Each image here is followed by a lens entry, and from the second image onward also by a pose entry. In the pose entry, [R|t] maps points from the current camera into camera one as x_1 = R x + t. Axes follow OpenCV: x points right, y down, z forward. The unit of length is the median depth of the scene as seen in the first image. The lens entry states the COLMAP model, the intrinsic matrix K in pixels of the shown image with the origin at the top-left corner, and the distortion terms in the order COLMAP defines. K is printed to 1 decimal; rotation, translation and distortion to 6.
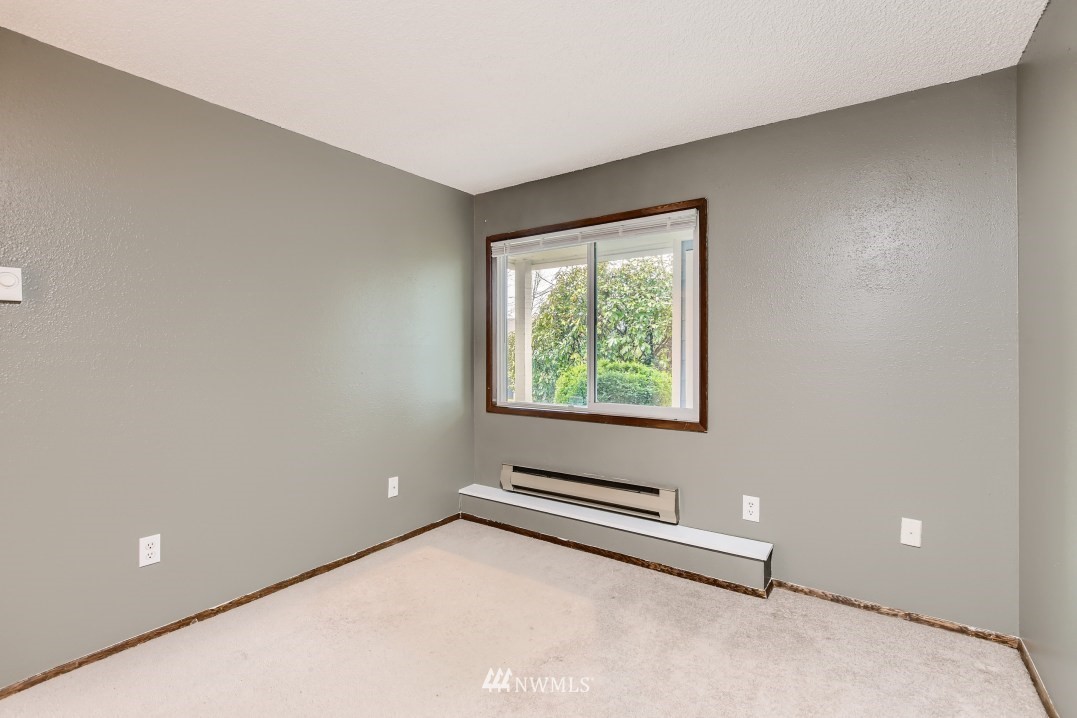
lens RADIAL K [[490.8, 0, 536.9], [0, 490.8, 355.1], [0, 0, 1]] dist [0.004566, -0.001233]
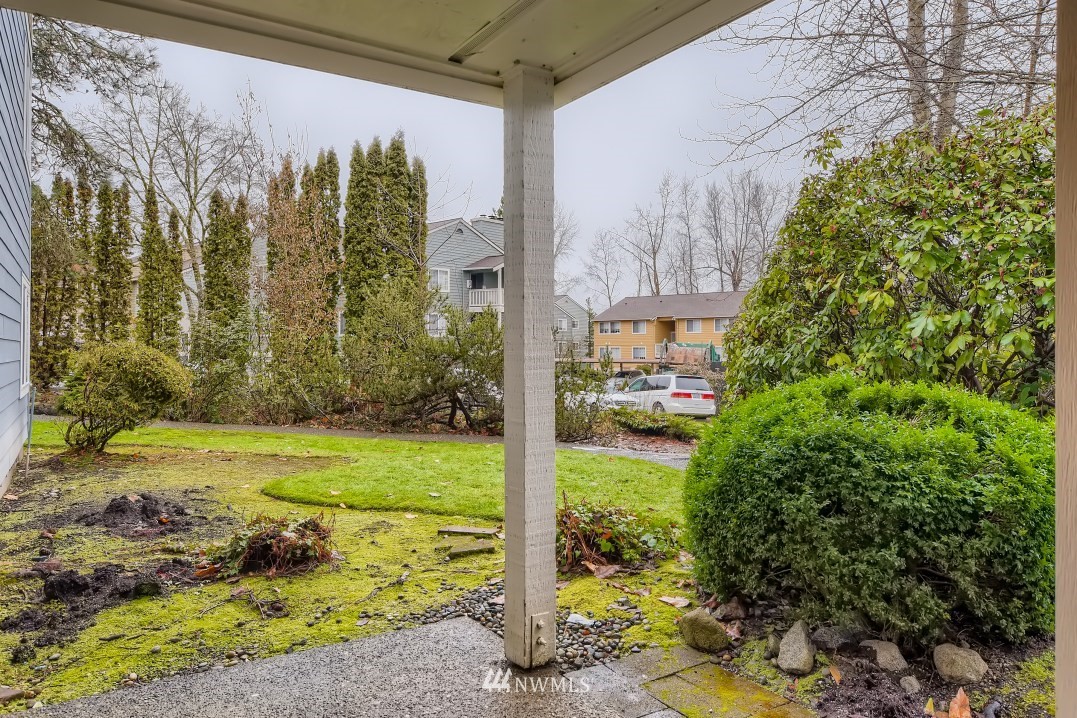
lens RADIAL K [[732.7, 0, 547.3], [0, 732.7, 349.5], [0, 0, 1]] dist [0.019660, -0.012932]
pose [[0.927283, 0.000605, -0.374360, 0.094916], [-0.002433, 0.999987, -0.004409, -0.003778], [0.374352, 0.004999, 0.927273, 0.316648]]
